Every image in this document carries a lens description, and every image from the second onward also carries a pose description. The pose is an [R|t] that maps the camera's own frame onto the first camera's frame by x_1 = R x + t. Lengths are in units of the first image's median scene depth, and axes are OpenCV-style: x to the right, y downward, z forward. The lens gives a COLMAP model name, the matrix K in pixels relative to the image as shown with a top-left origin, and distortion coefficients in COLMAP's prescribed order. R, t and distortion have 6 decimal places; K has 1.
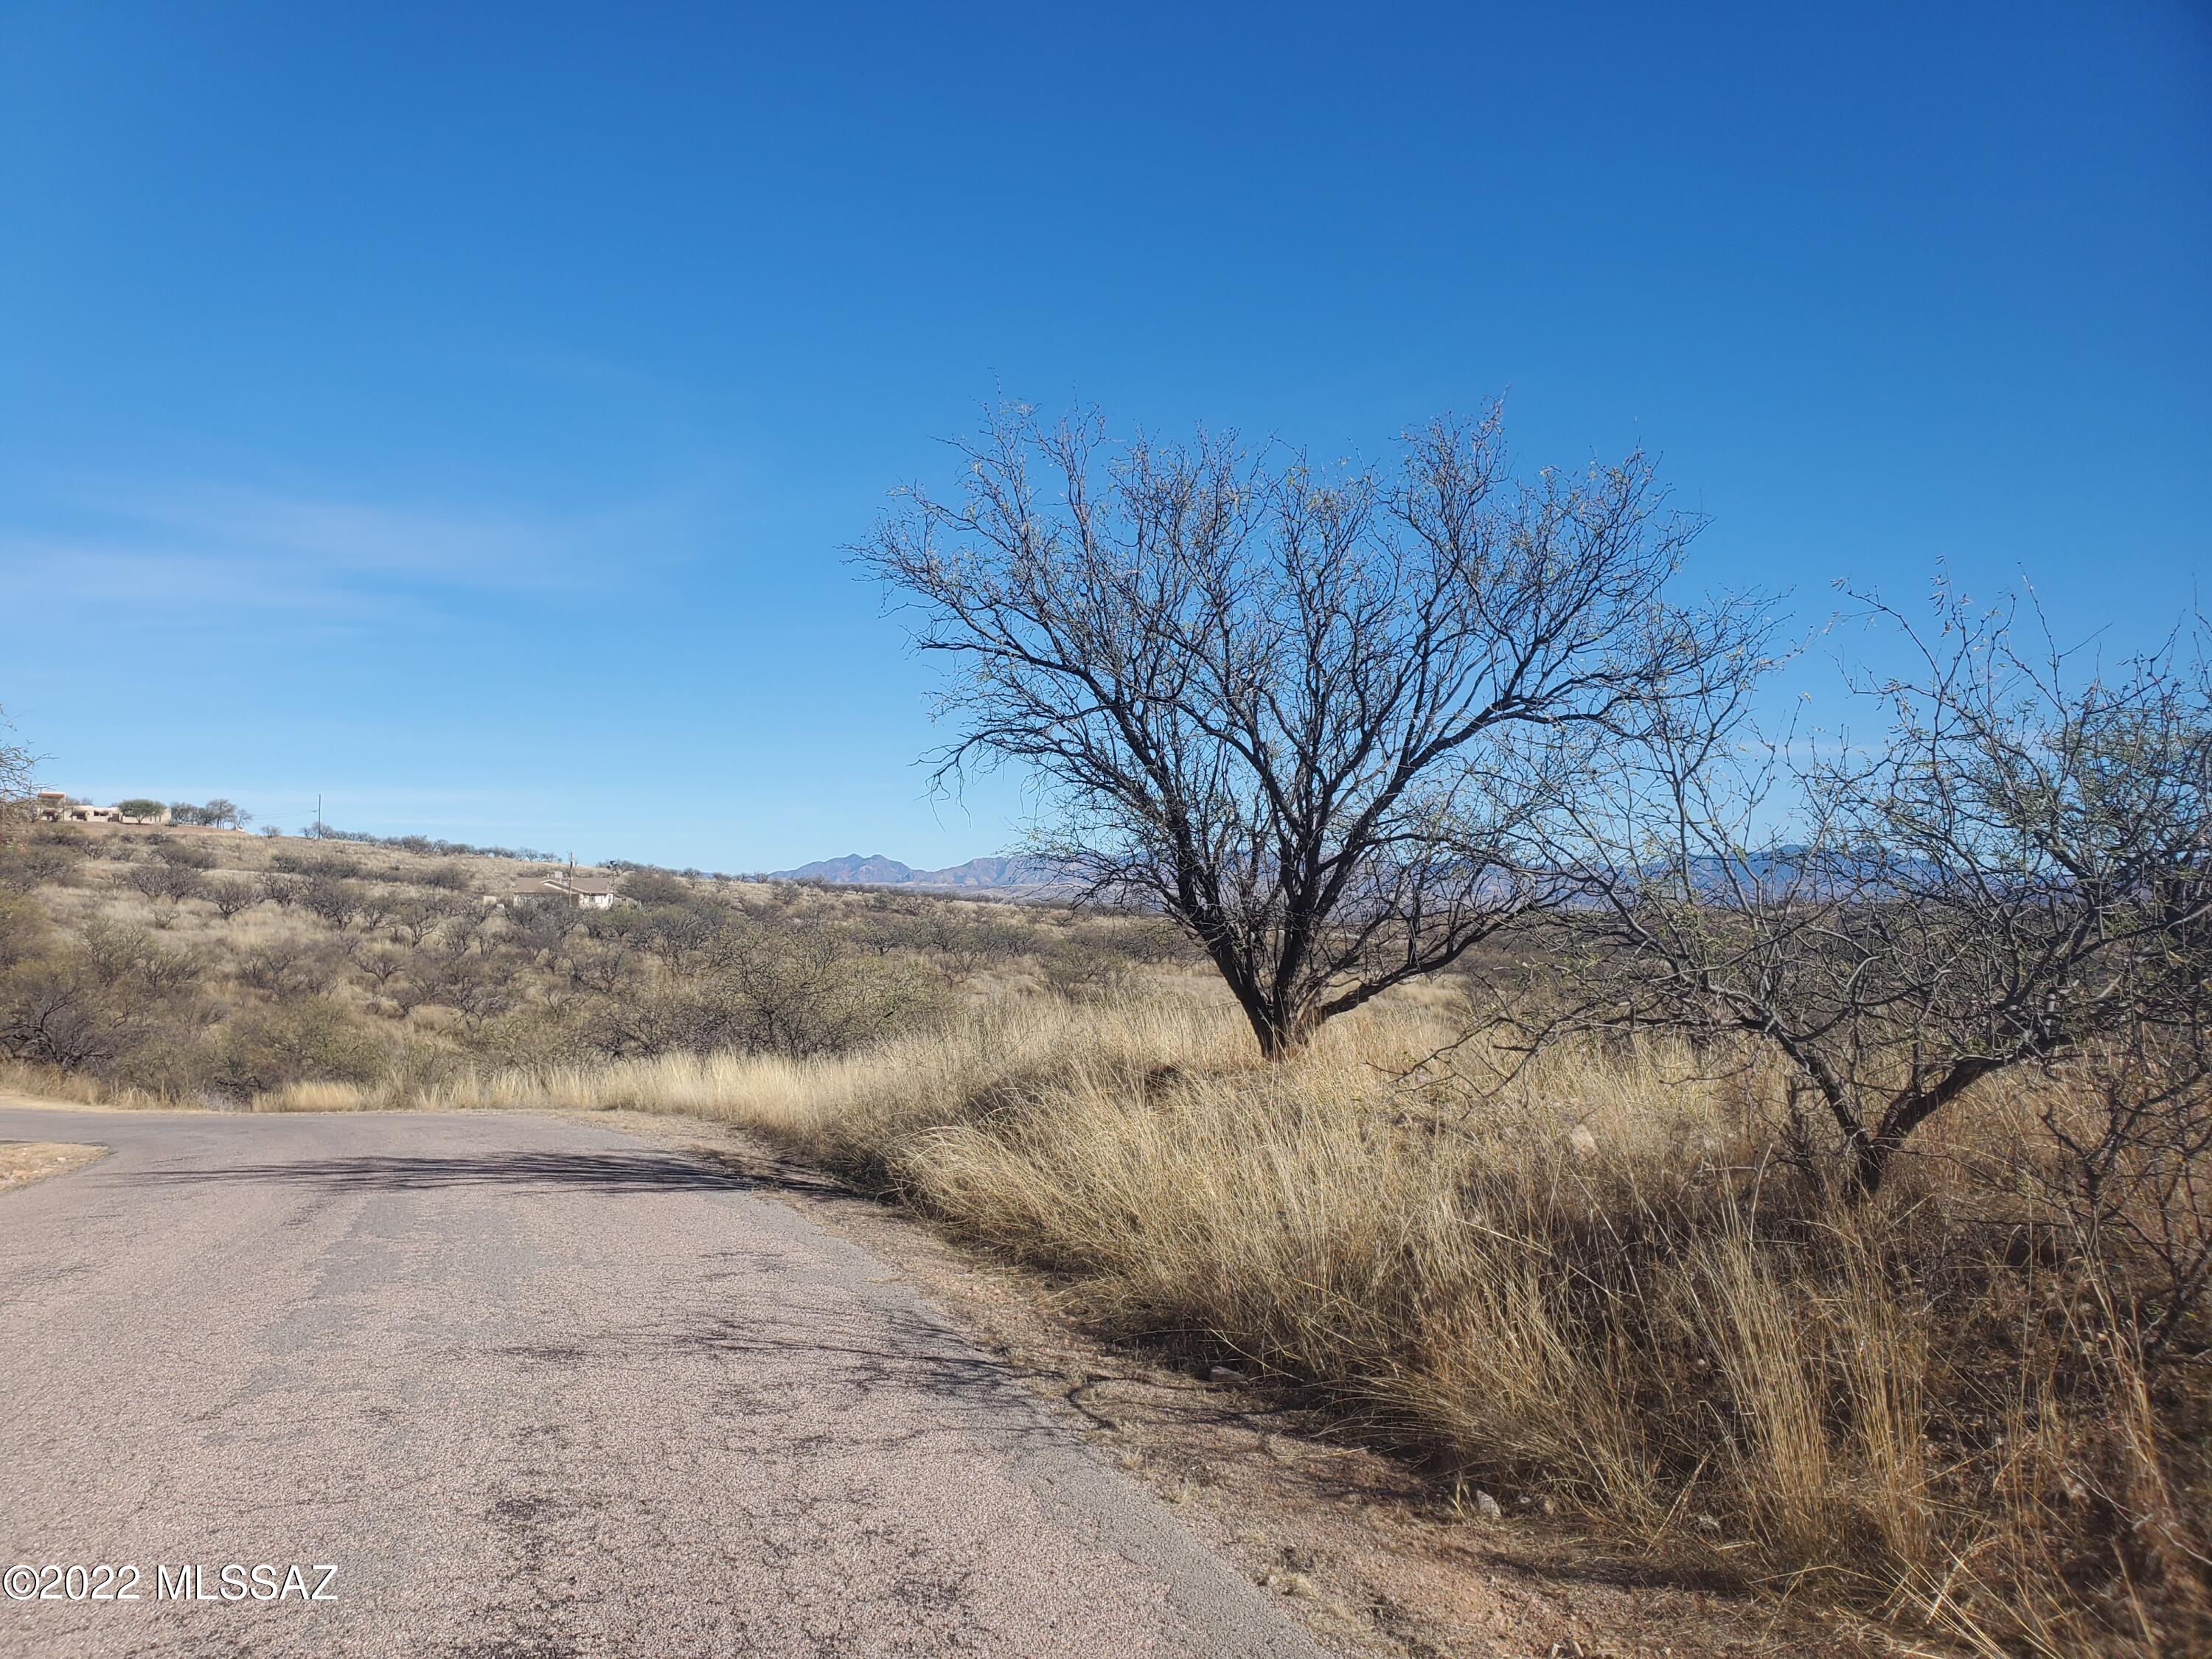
lens RADIAL K [[1704.7, 0, 1078.4], [0, 1704.7, 830.4], [0, 0, 1]] dist [-0.050962, 0.080811]
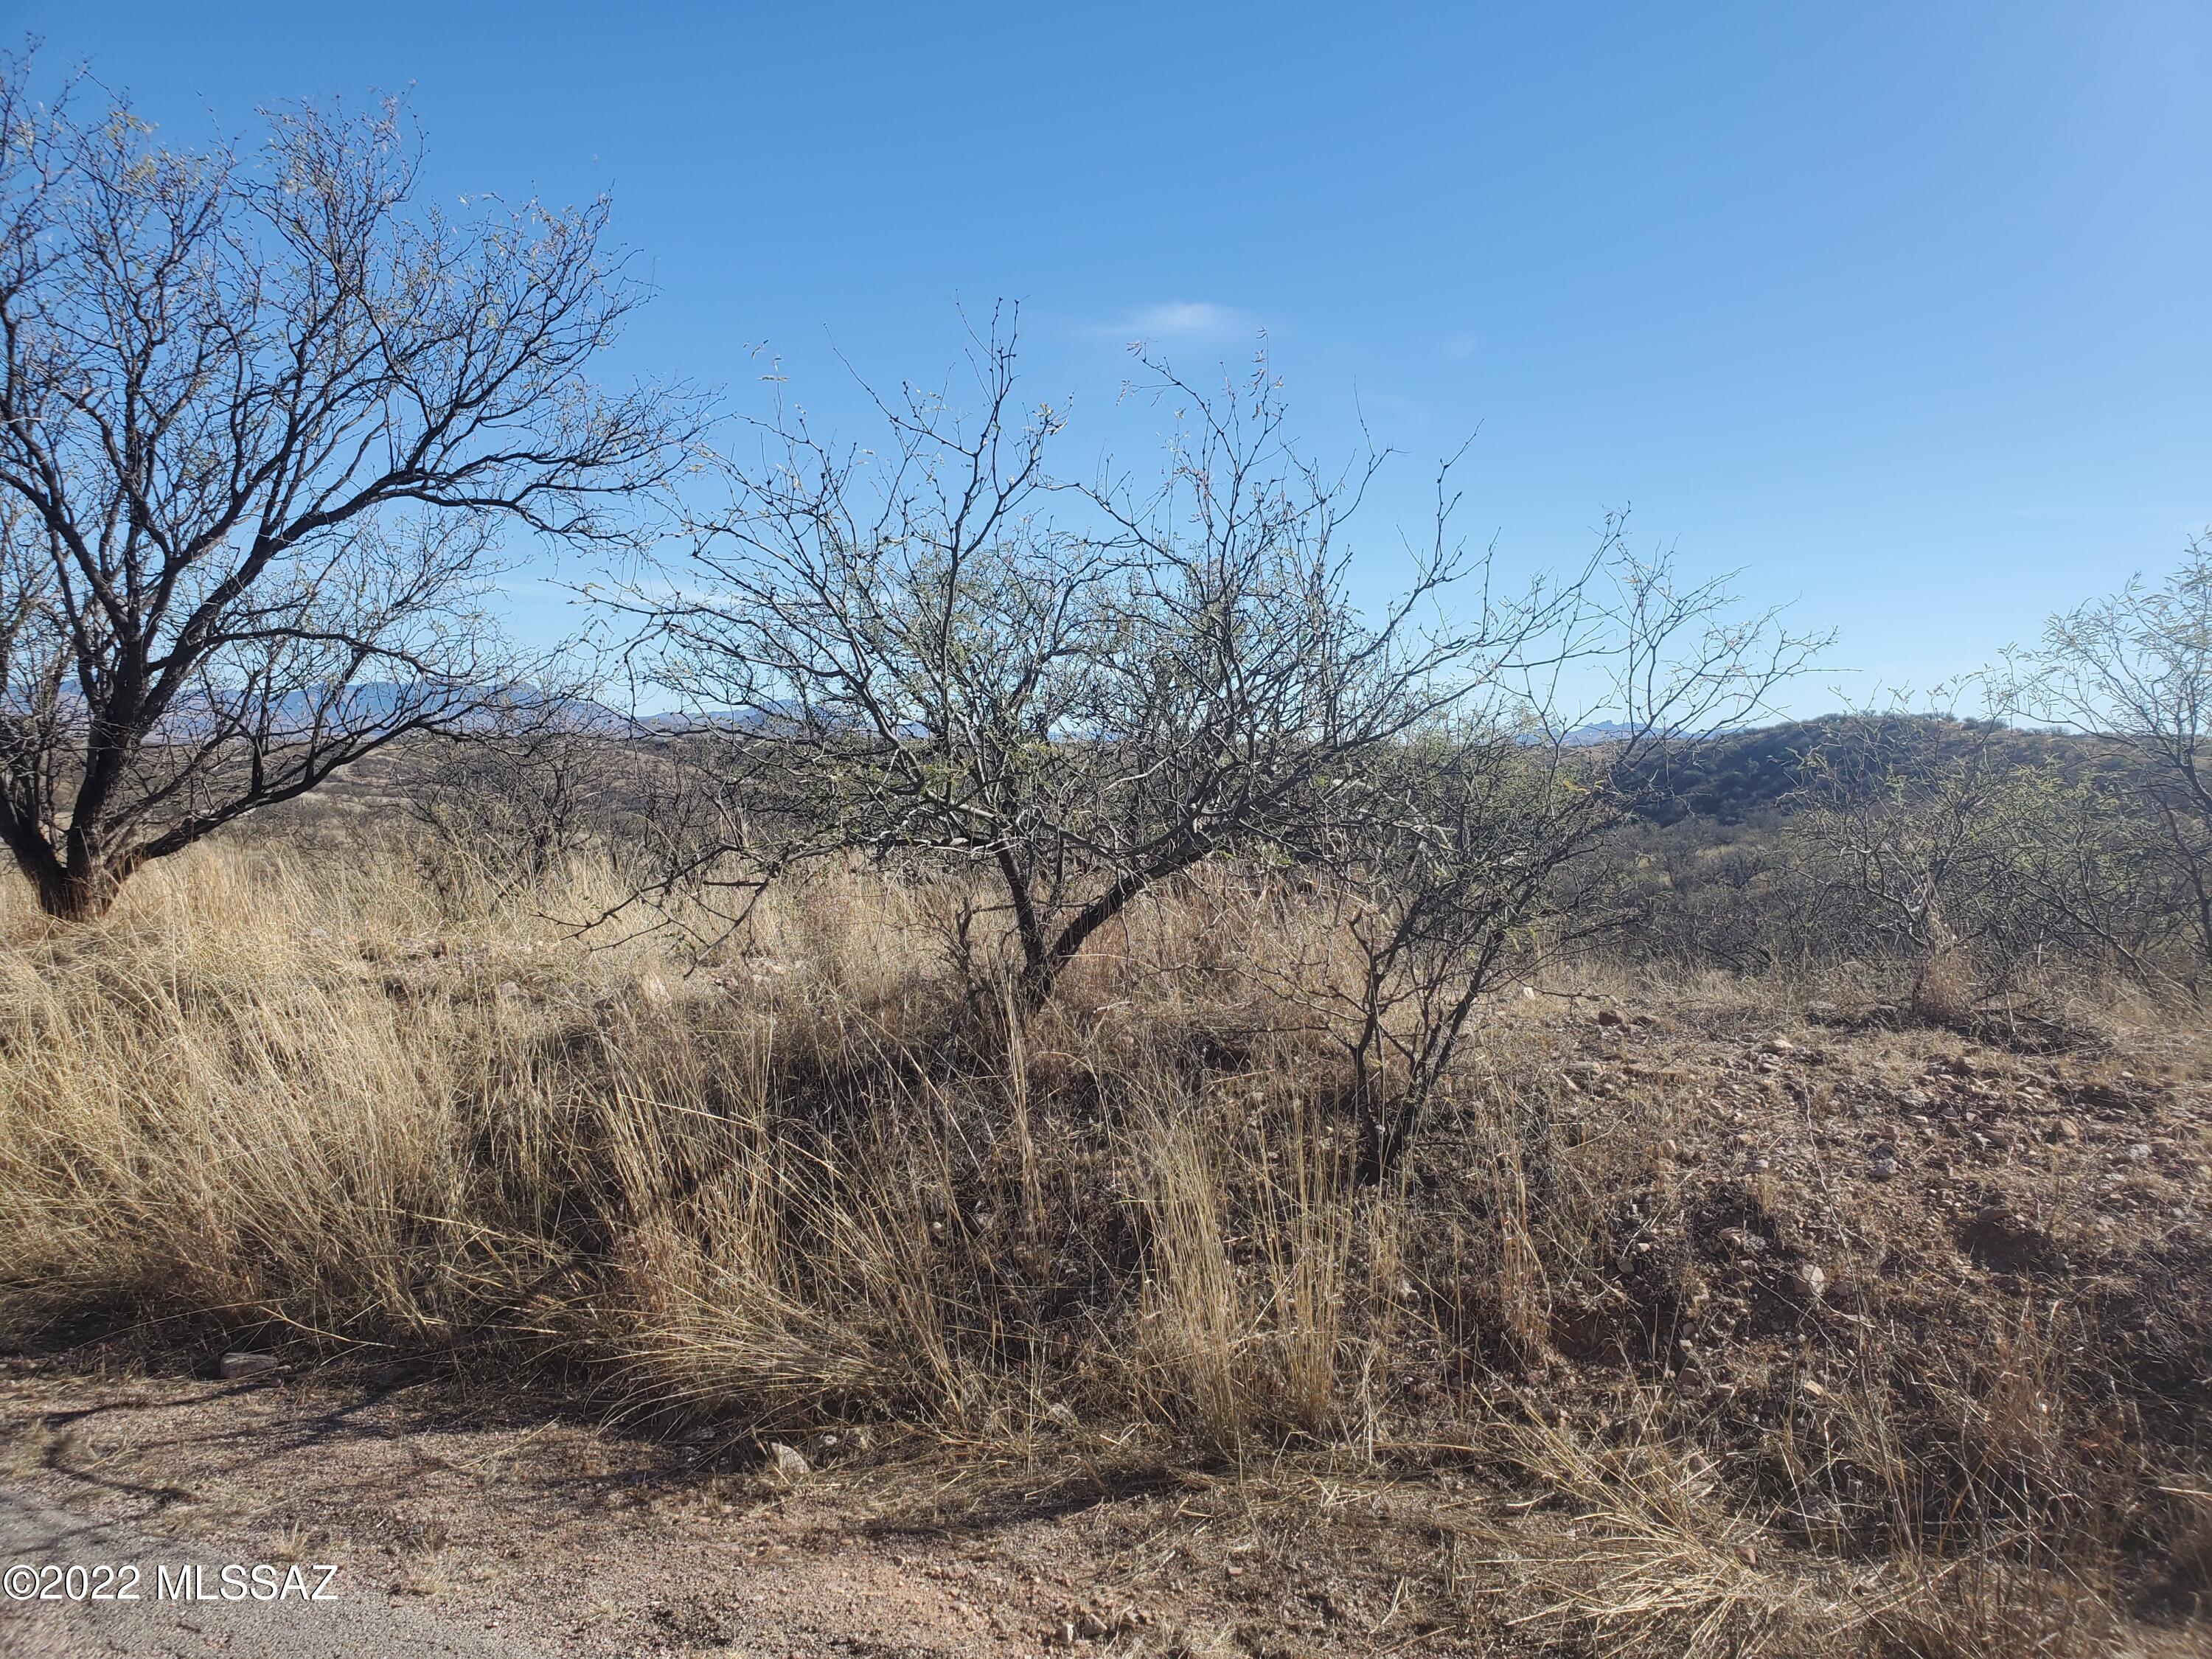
lens RADIAL K [[1704.7, 0, 1078.4], [0, 1704.7, 830.4], [0, 0, 1]] dist [-0.050962, 0.080811]
pose [[0.718139, -0.029644, 0.695268, -0.091612], [-0.038204, 0.995906, 0.081922, 0.016874], [-0.694850, -0.085393, 0.714067, 0.167052]]
